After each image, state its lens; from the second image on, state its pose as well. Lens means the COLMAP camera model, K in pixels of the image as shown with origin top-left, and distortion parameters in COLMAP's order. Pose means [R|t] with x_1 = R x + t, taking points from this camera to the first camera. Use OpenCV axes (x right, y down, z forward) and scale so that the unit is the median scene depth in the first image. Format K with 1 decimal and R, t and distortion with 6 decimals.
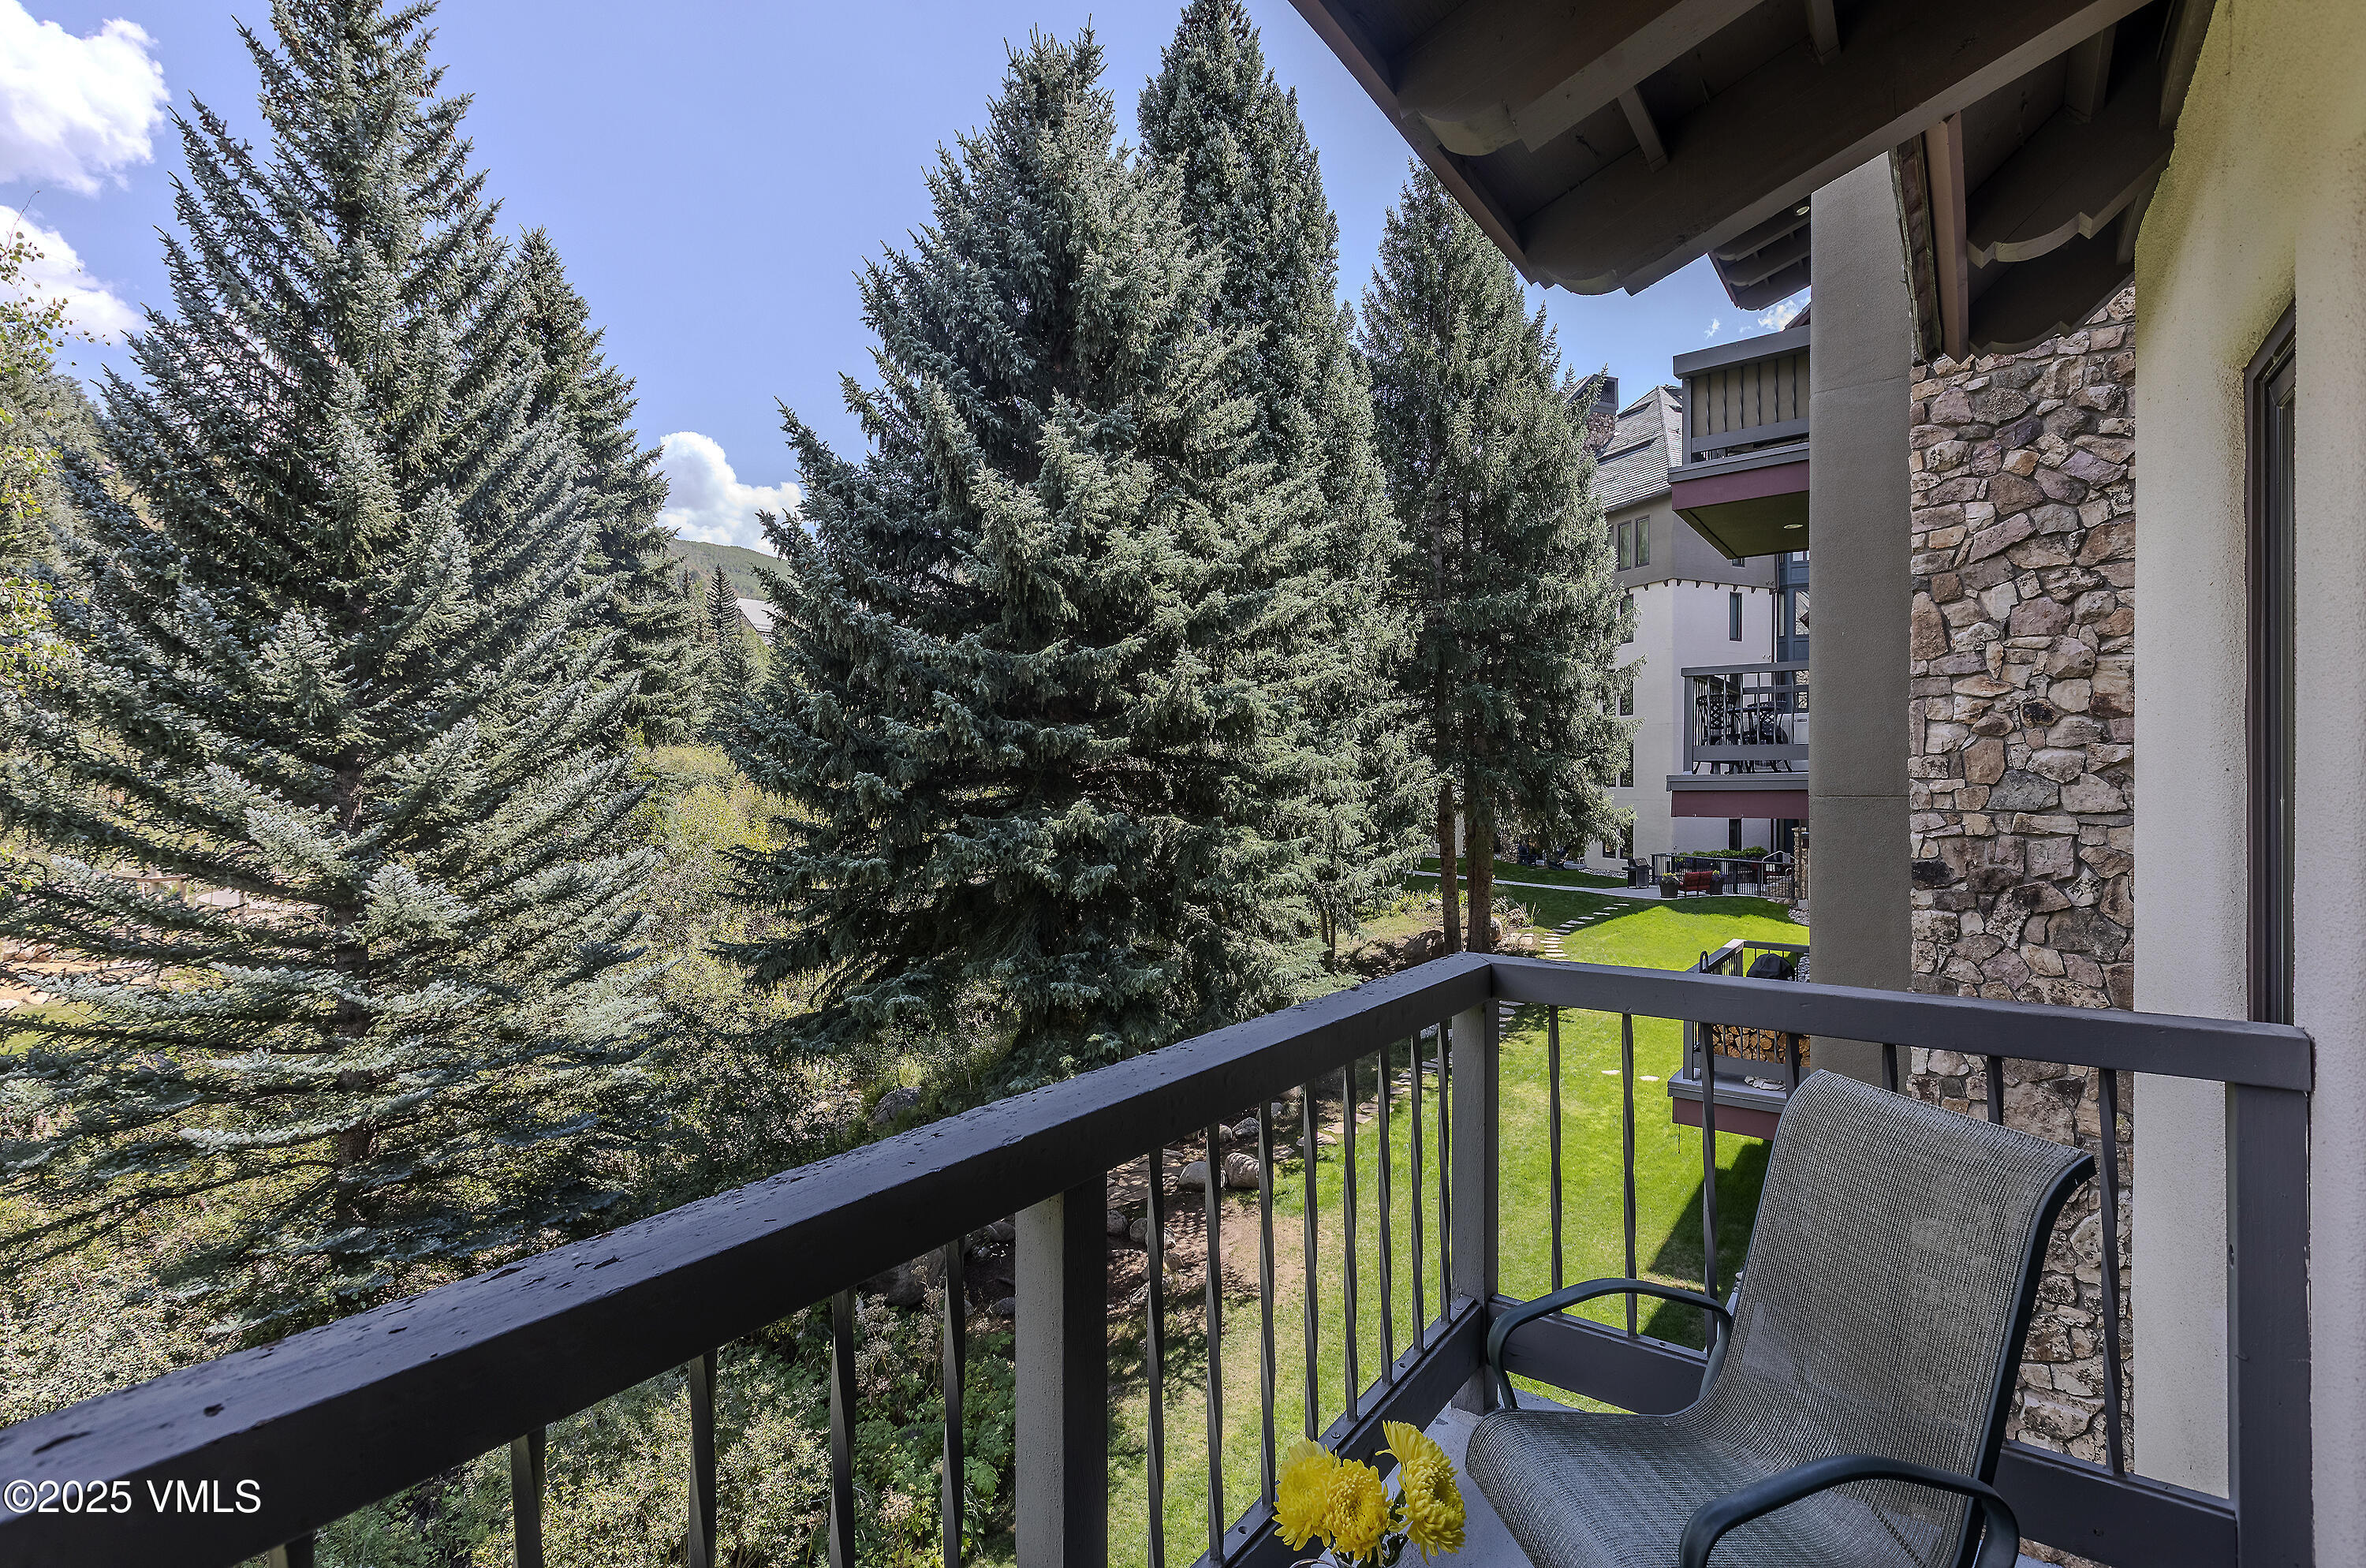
lens RADIAL K [[1074.4, 0, 1272.3], [0, 1074.4, 797.3], [0, 0, 1]] dist [-0.001993, -0.000625]
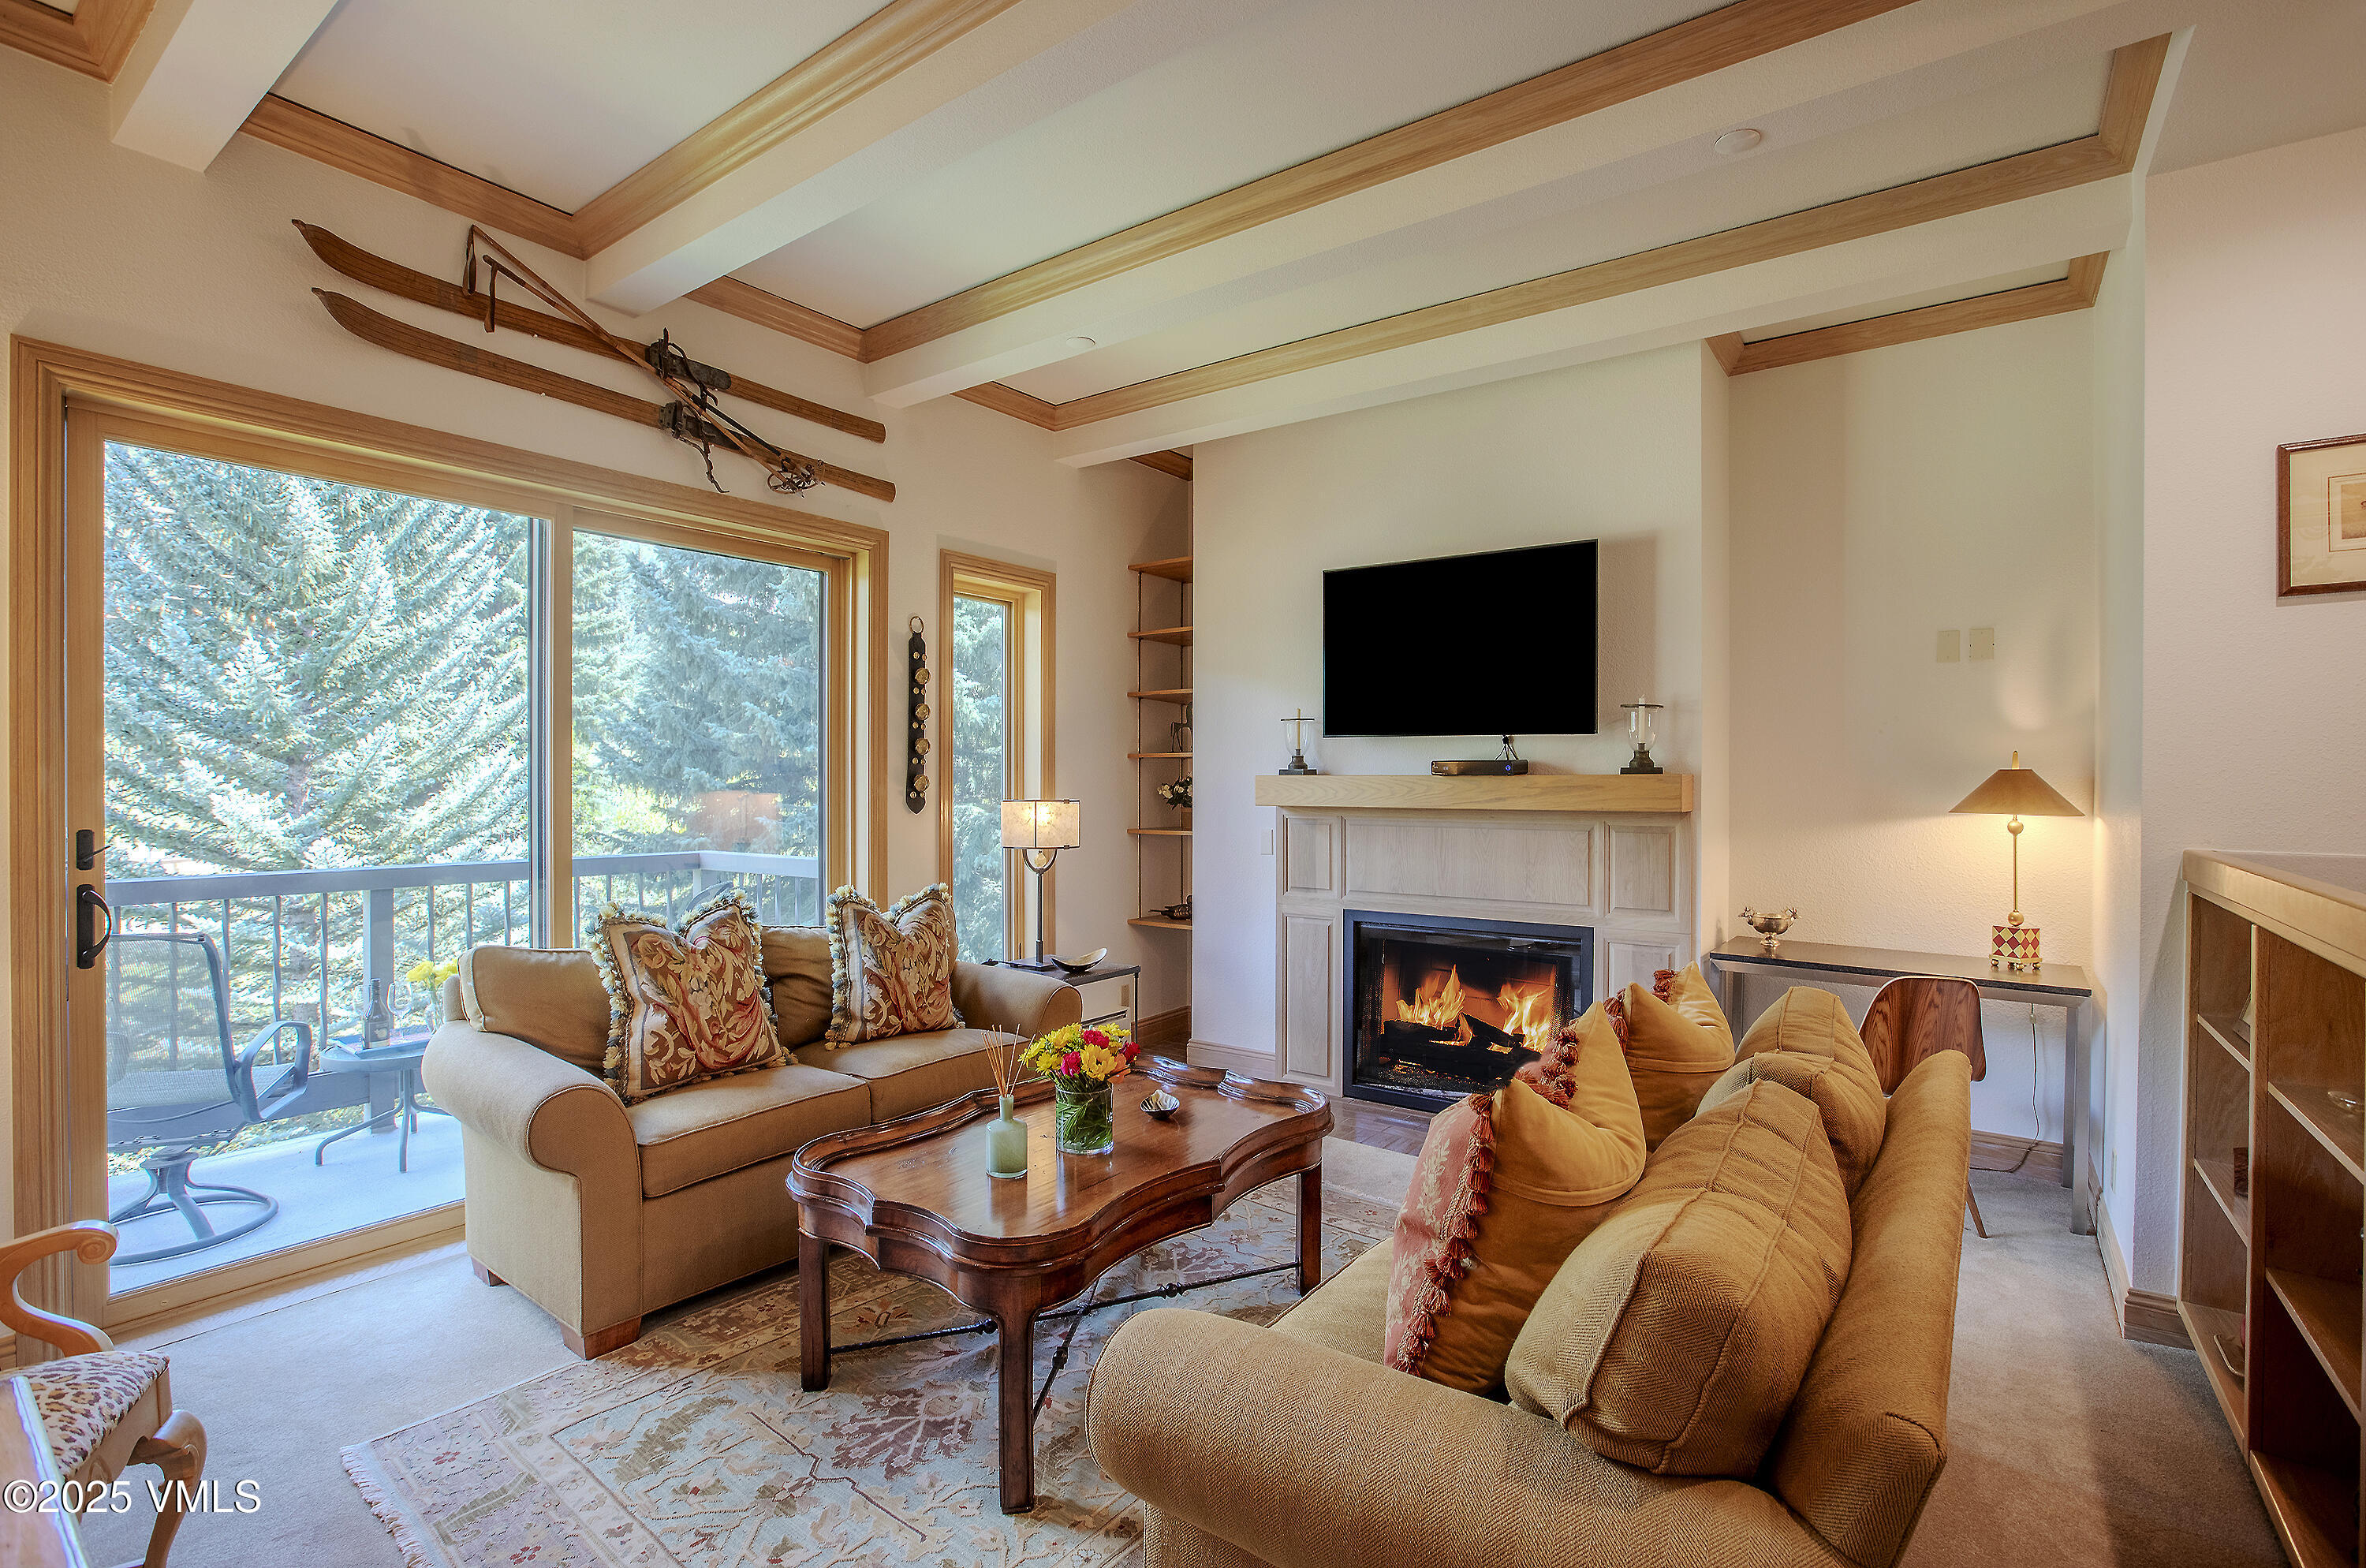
lens RADIAL K [[1074.4, 0, 1195.6], [0, 1074.4, 794.9], [0, 0, 1]] dist [-0.001993, -0.000625]
pose [[0.999396, 0.003473, -0.034582, 0.202754], [-0.003458, 0.999994, 0.000510, 0.004718], [0.034584, -0.000390, 0.999402, -0.184482]]
